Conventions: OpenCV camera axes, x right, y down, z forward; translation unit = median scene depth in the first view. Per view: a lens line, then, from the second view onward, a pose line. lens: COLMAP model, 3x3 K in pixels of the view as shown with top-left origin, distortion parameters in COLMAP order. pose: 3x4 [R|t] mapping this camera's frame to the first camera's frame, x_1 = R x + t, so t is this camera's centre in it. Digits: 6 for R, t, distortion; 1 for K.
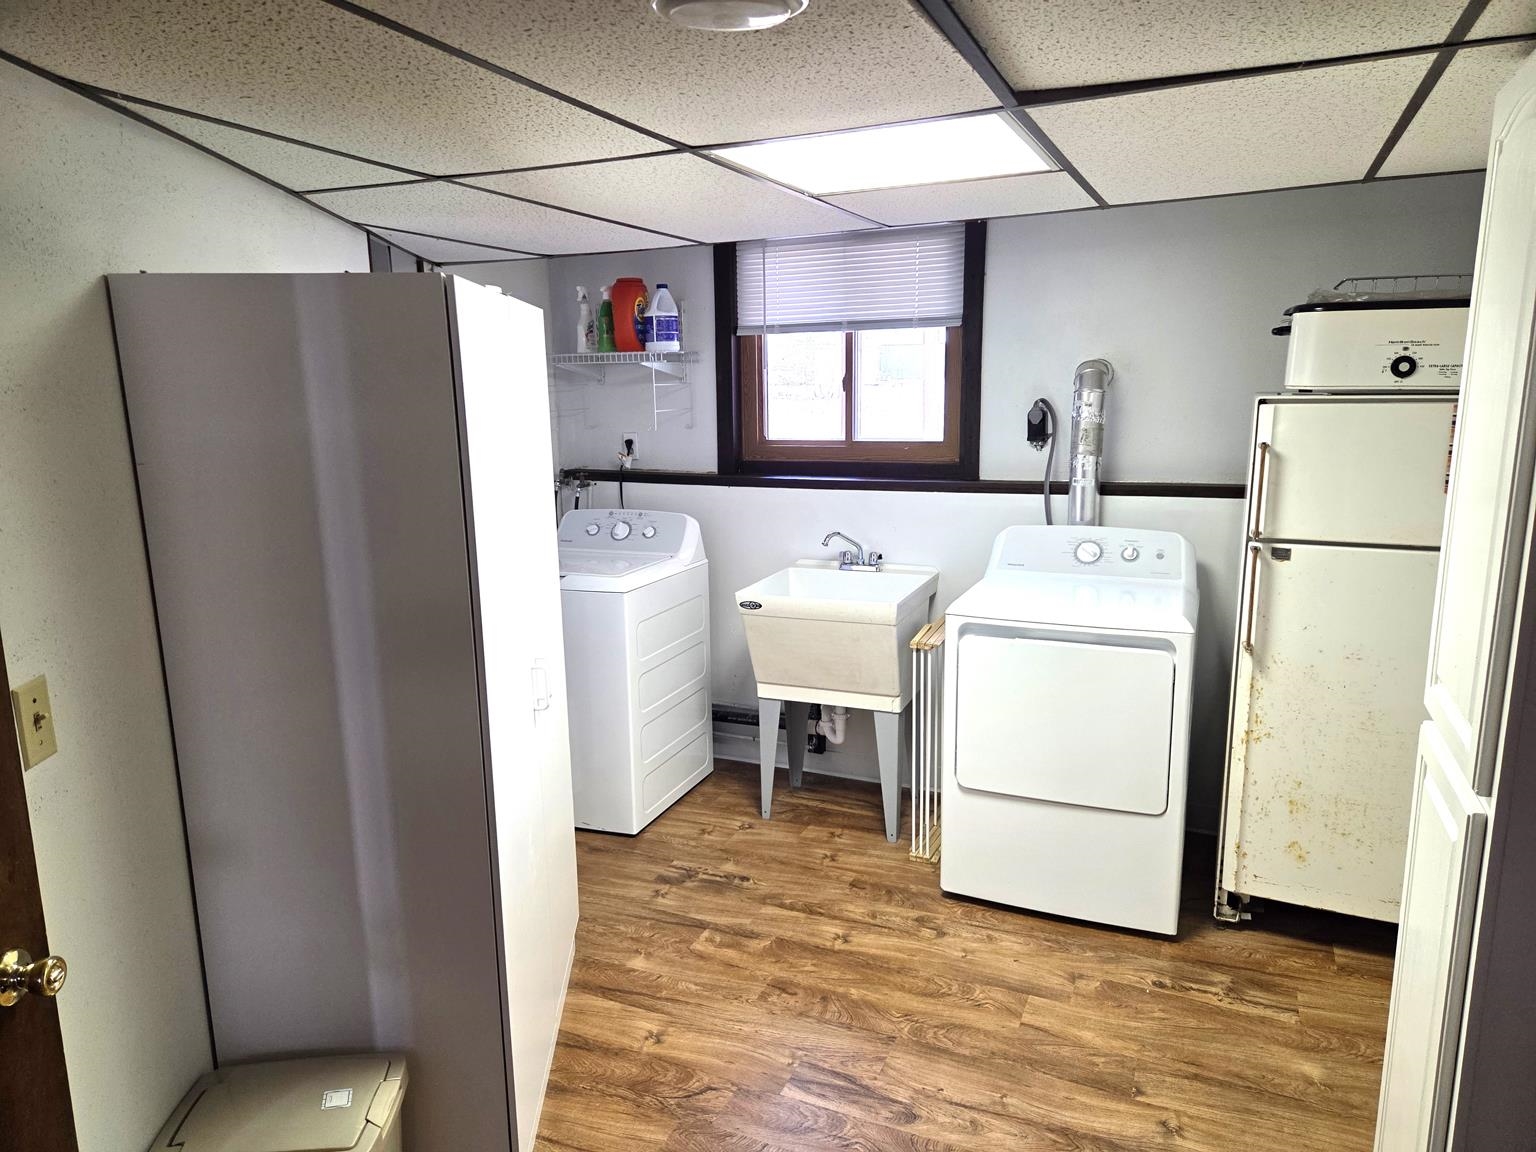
lens RADIAL K [[981.7, 0, 768.0], [0, 981.7, 576.0], [0, 0, 1]] dist [0.033621, -0.000052]
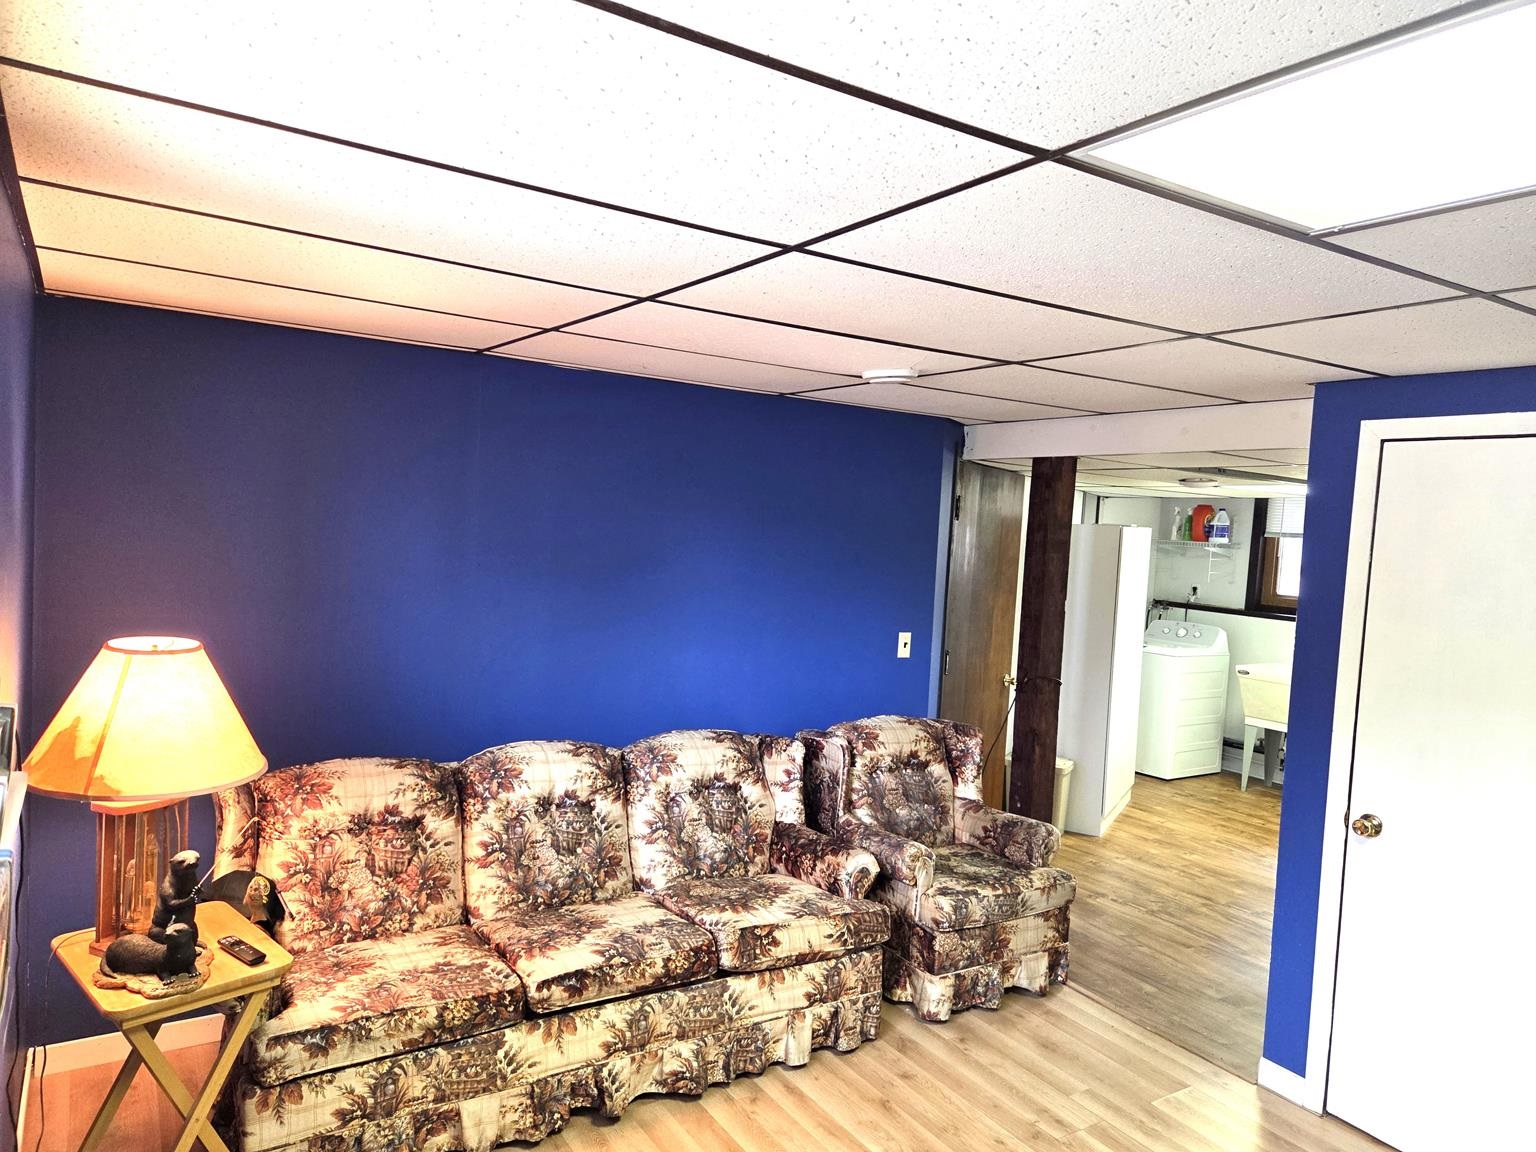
lens RADIAL K [[1026.4, 0, 723.2], [0, 1026.4, 577.8], [0, 0, 1]] dist [0.000407, 0.000104]
pose [[0.815868, 0.098900, -0.569717, 0.249598], [-0.182978, 0.978791, -0.092122, 0.197309], [0.548523, 0.179405, 0.816662, -1.137014]]
